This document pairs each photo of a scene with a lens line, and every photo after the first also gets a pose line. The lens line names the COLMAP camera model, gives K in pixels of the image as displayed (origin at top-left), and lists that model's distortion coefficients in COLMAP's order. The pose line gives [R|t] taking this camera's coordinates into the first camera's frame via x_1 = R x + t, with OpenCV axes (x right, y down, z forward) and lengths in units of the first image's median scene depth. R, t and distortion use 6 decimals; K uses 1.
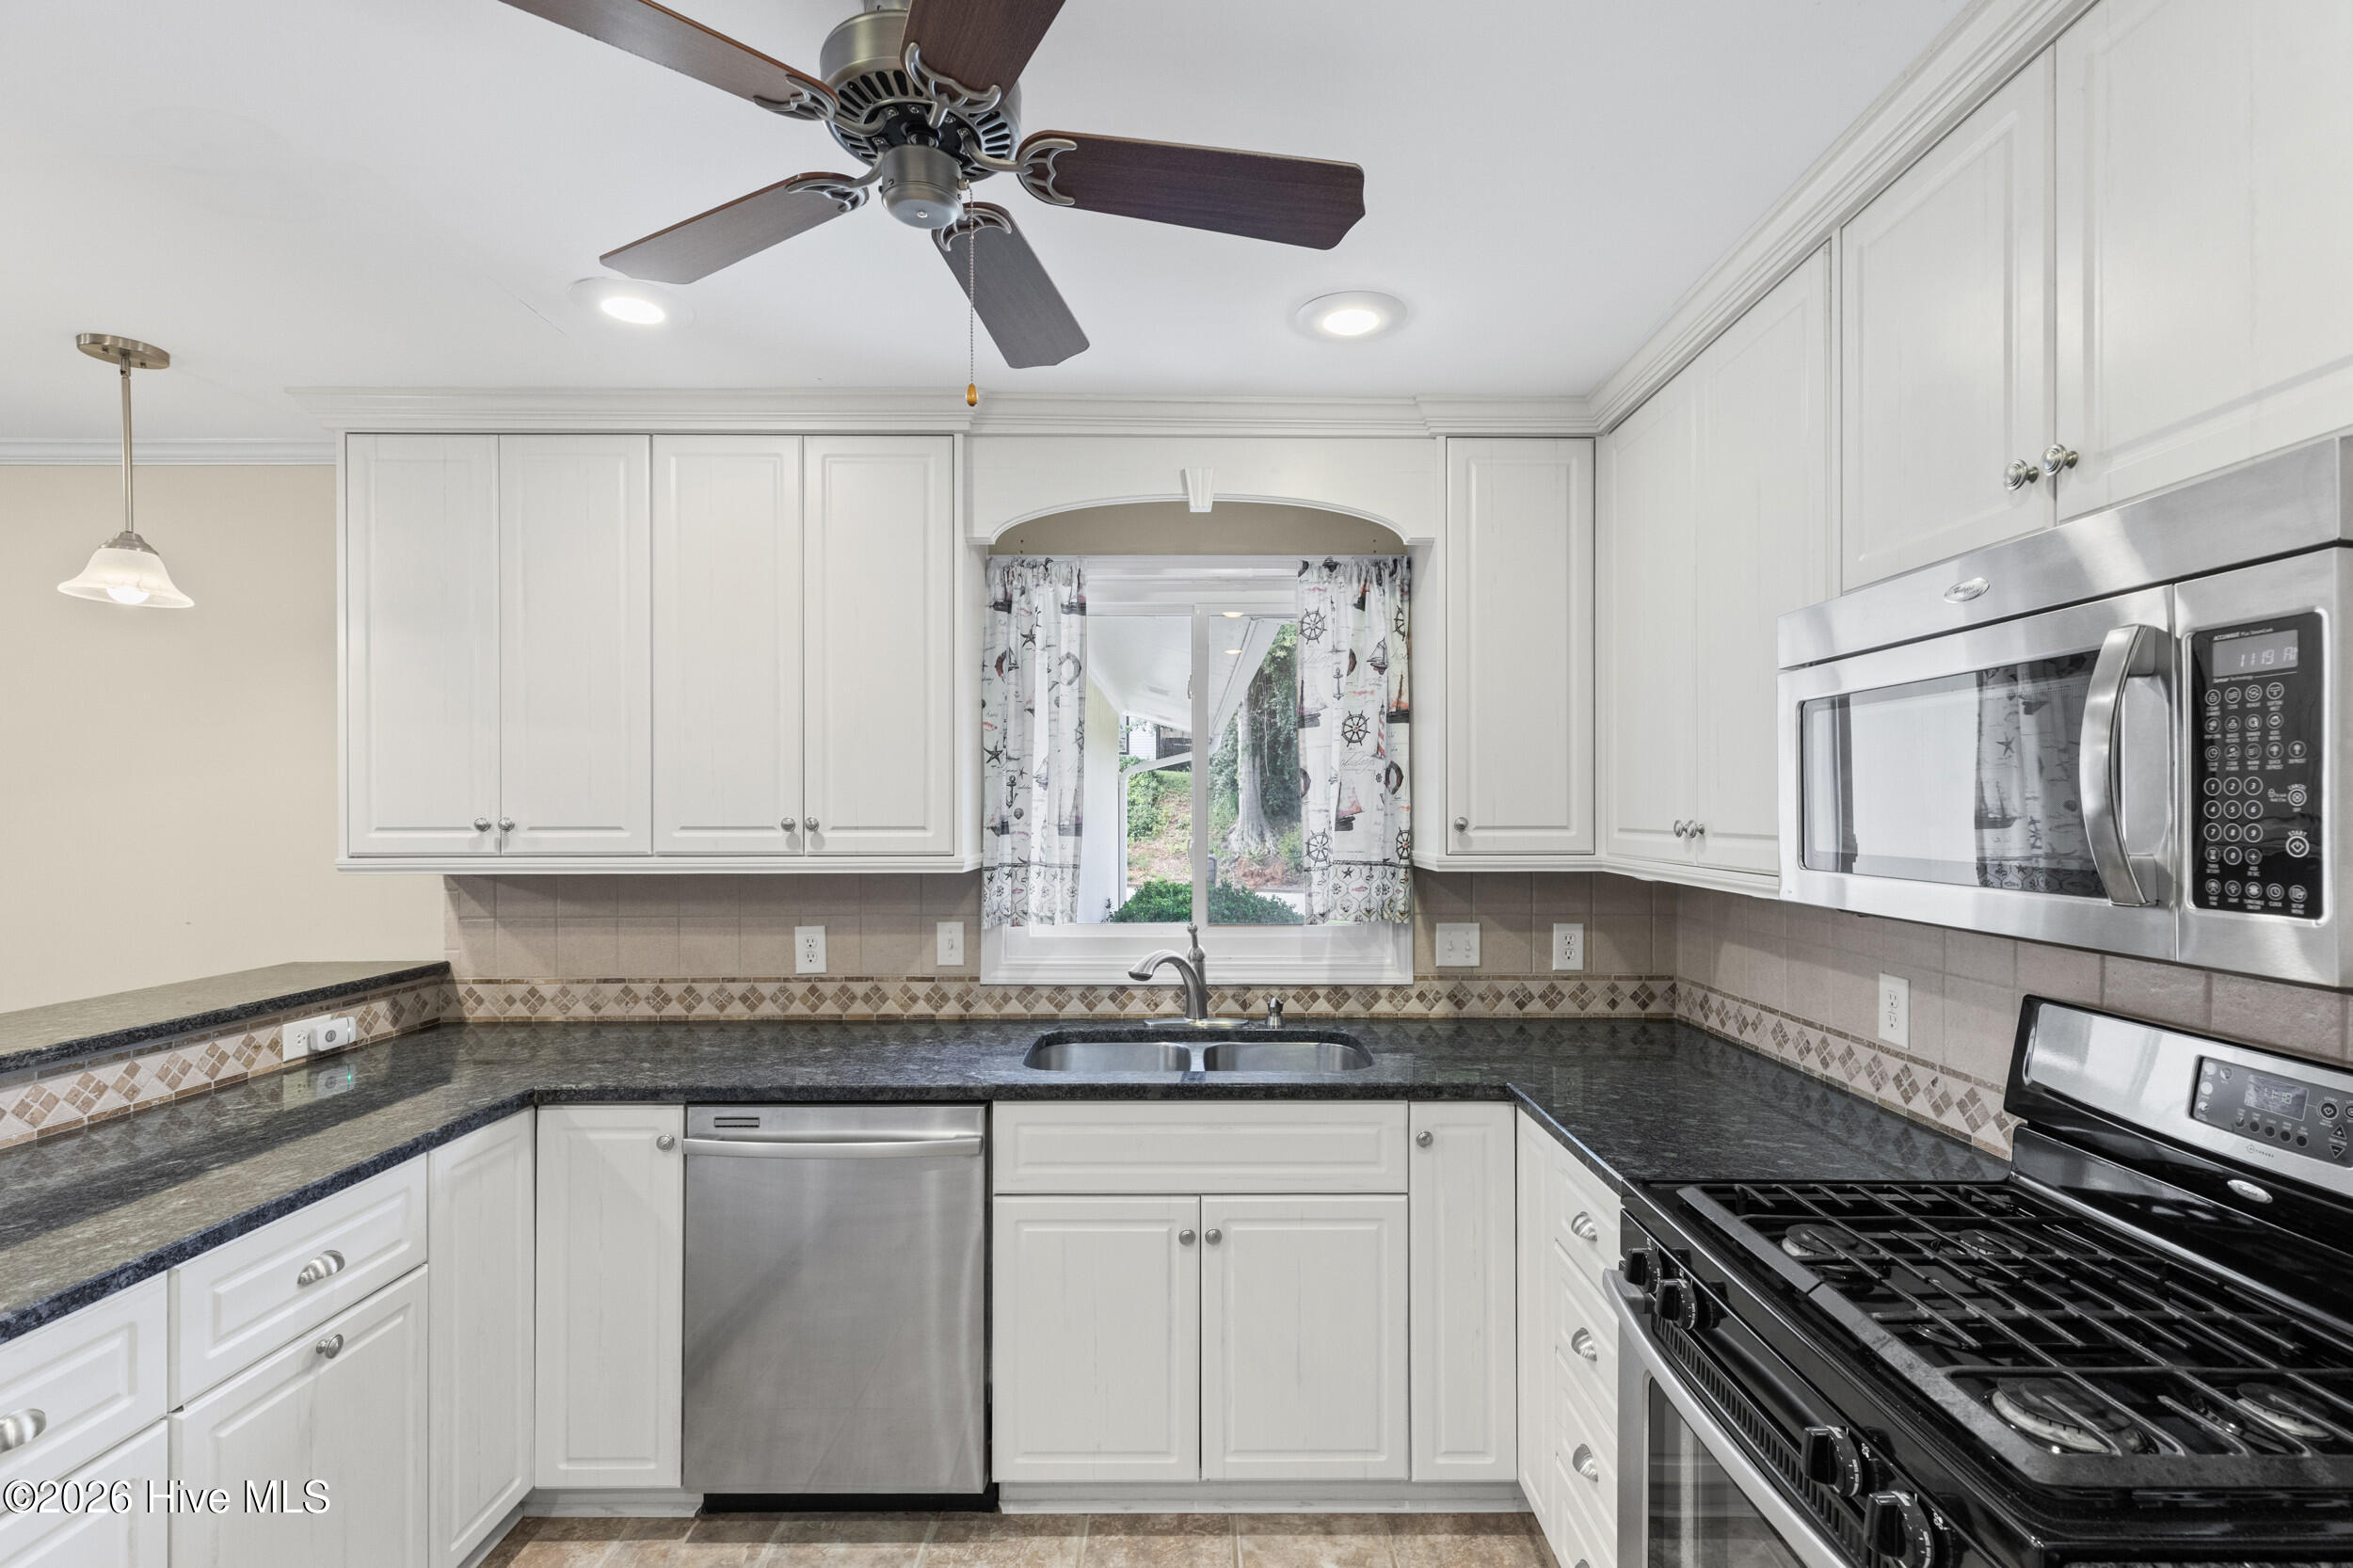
lens RADIAL K [[1057.2, 0, 1190.6], [0, 1057.2, 807.0], [0, 0, 1]] dist [0.007950, -0.000936]
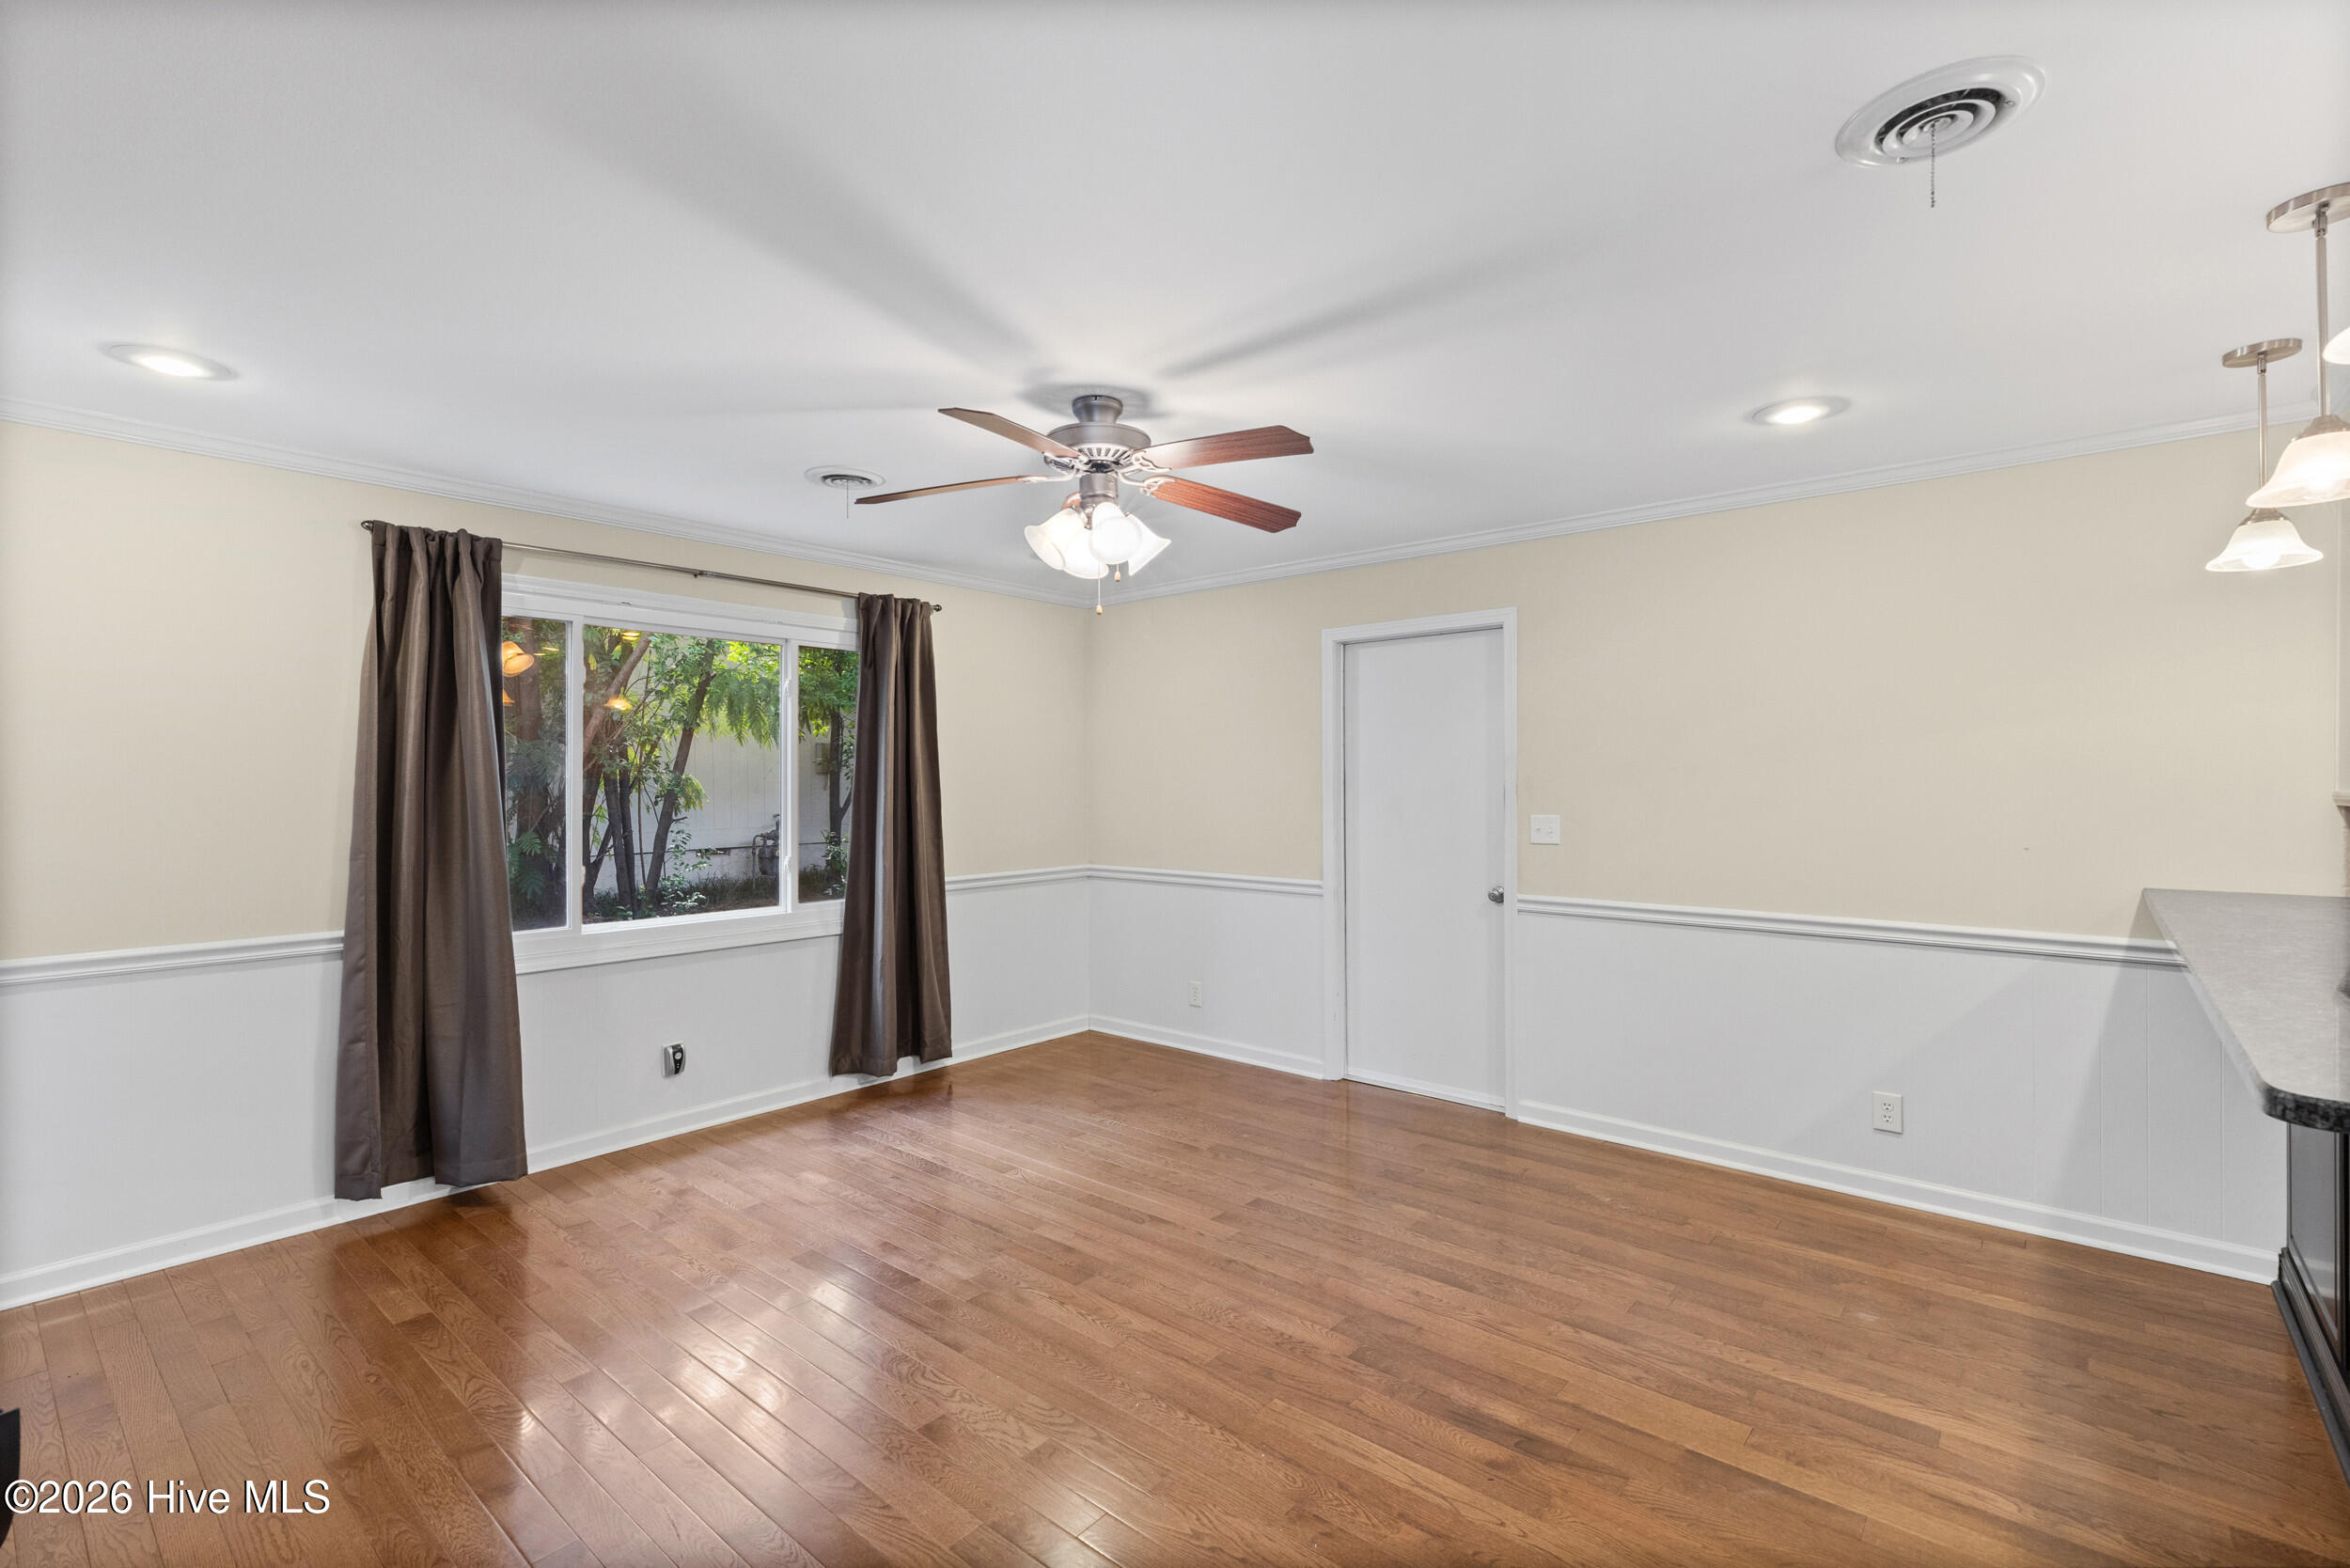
lens RADIAL K [[1055.9, 0, 1186.6], [0, 1055.9, 783.3], [0, 0, 1]] dist [0.007950, -0.000936]
pose [[0.759917, 0.004640, -0.650003, -0.917717], [-0.002878, 0.999989, 0.003774, 0.035920], [0.650014, -0.000997, 0.759922, -0.530607]]
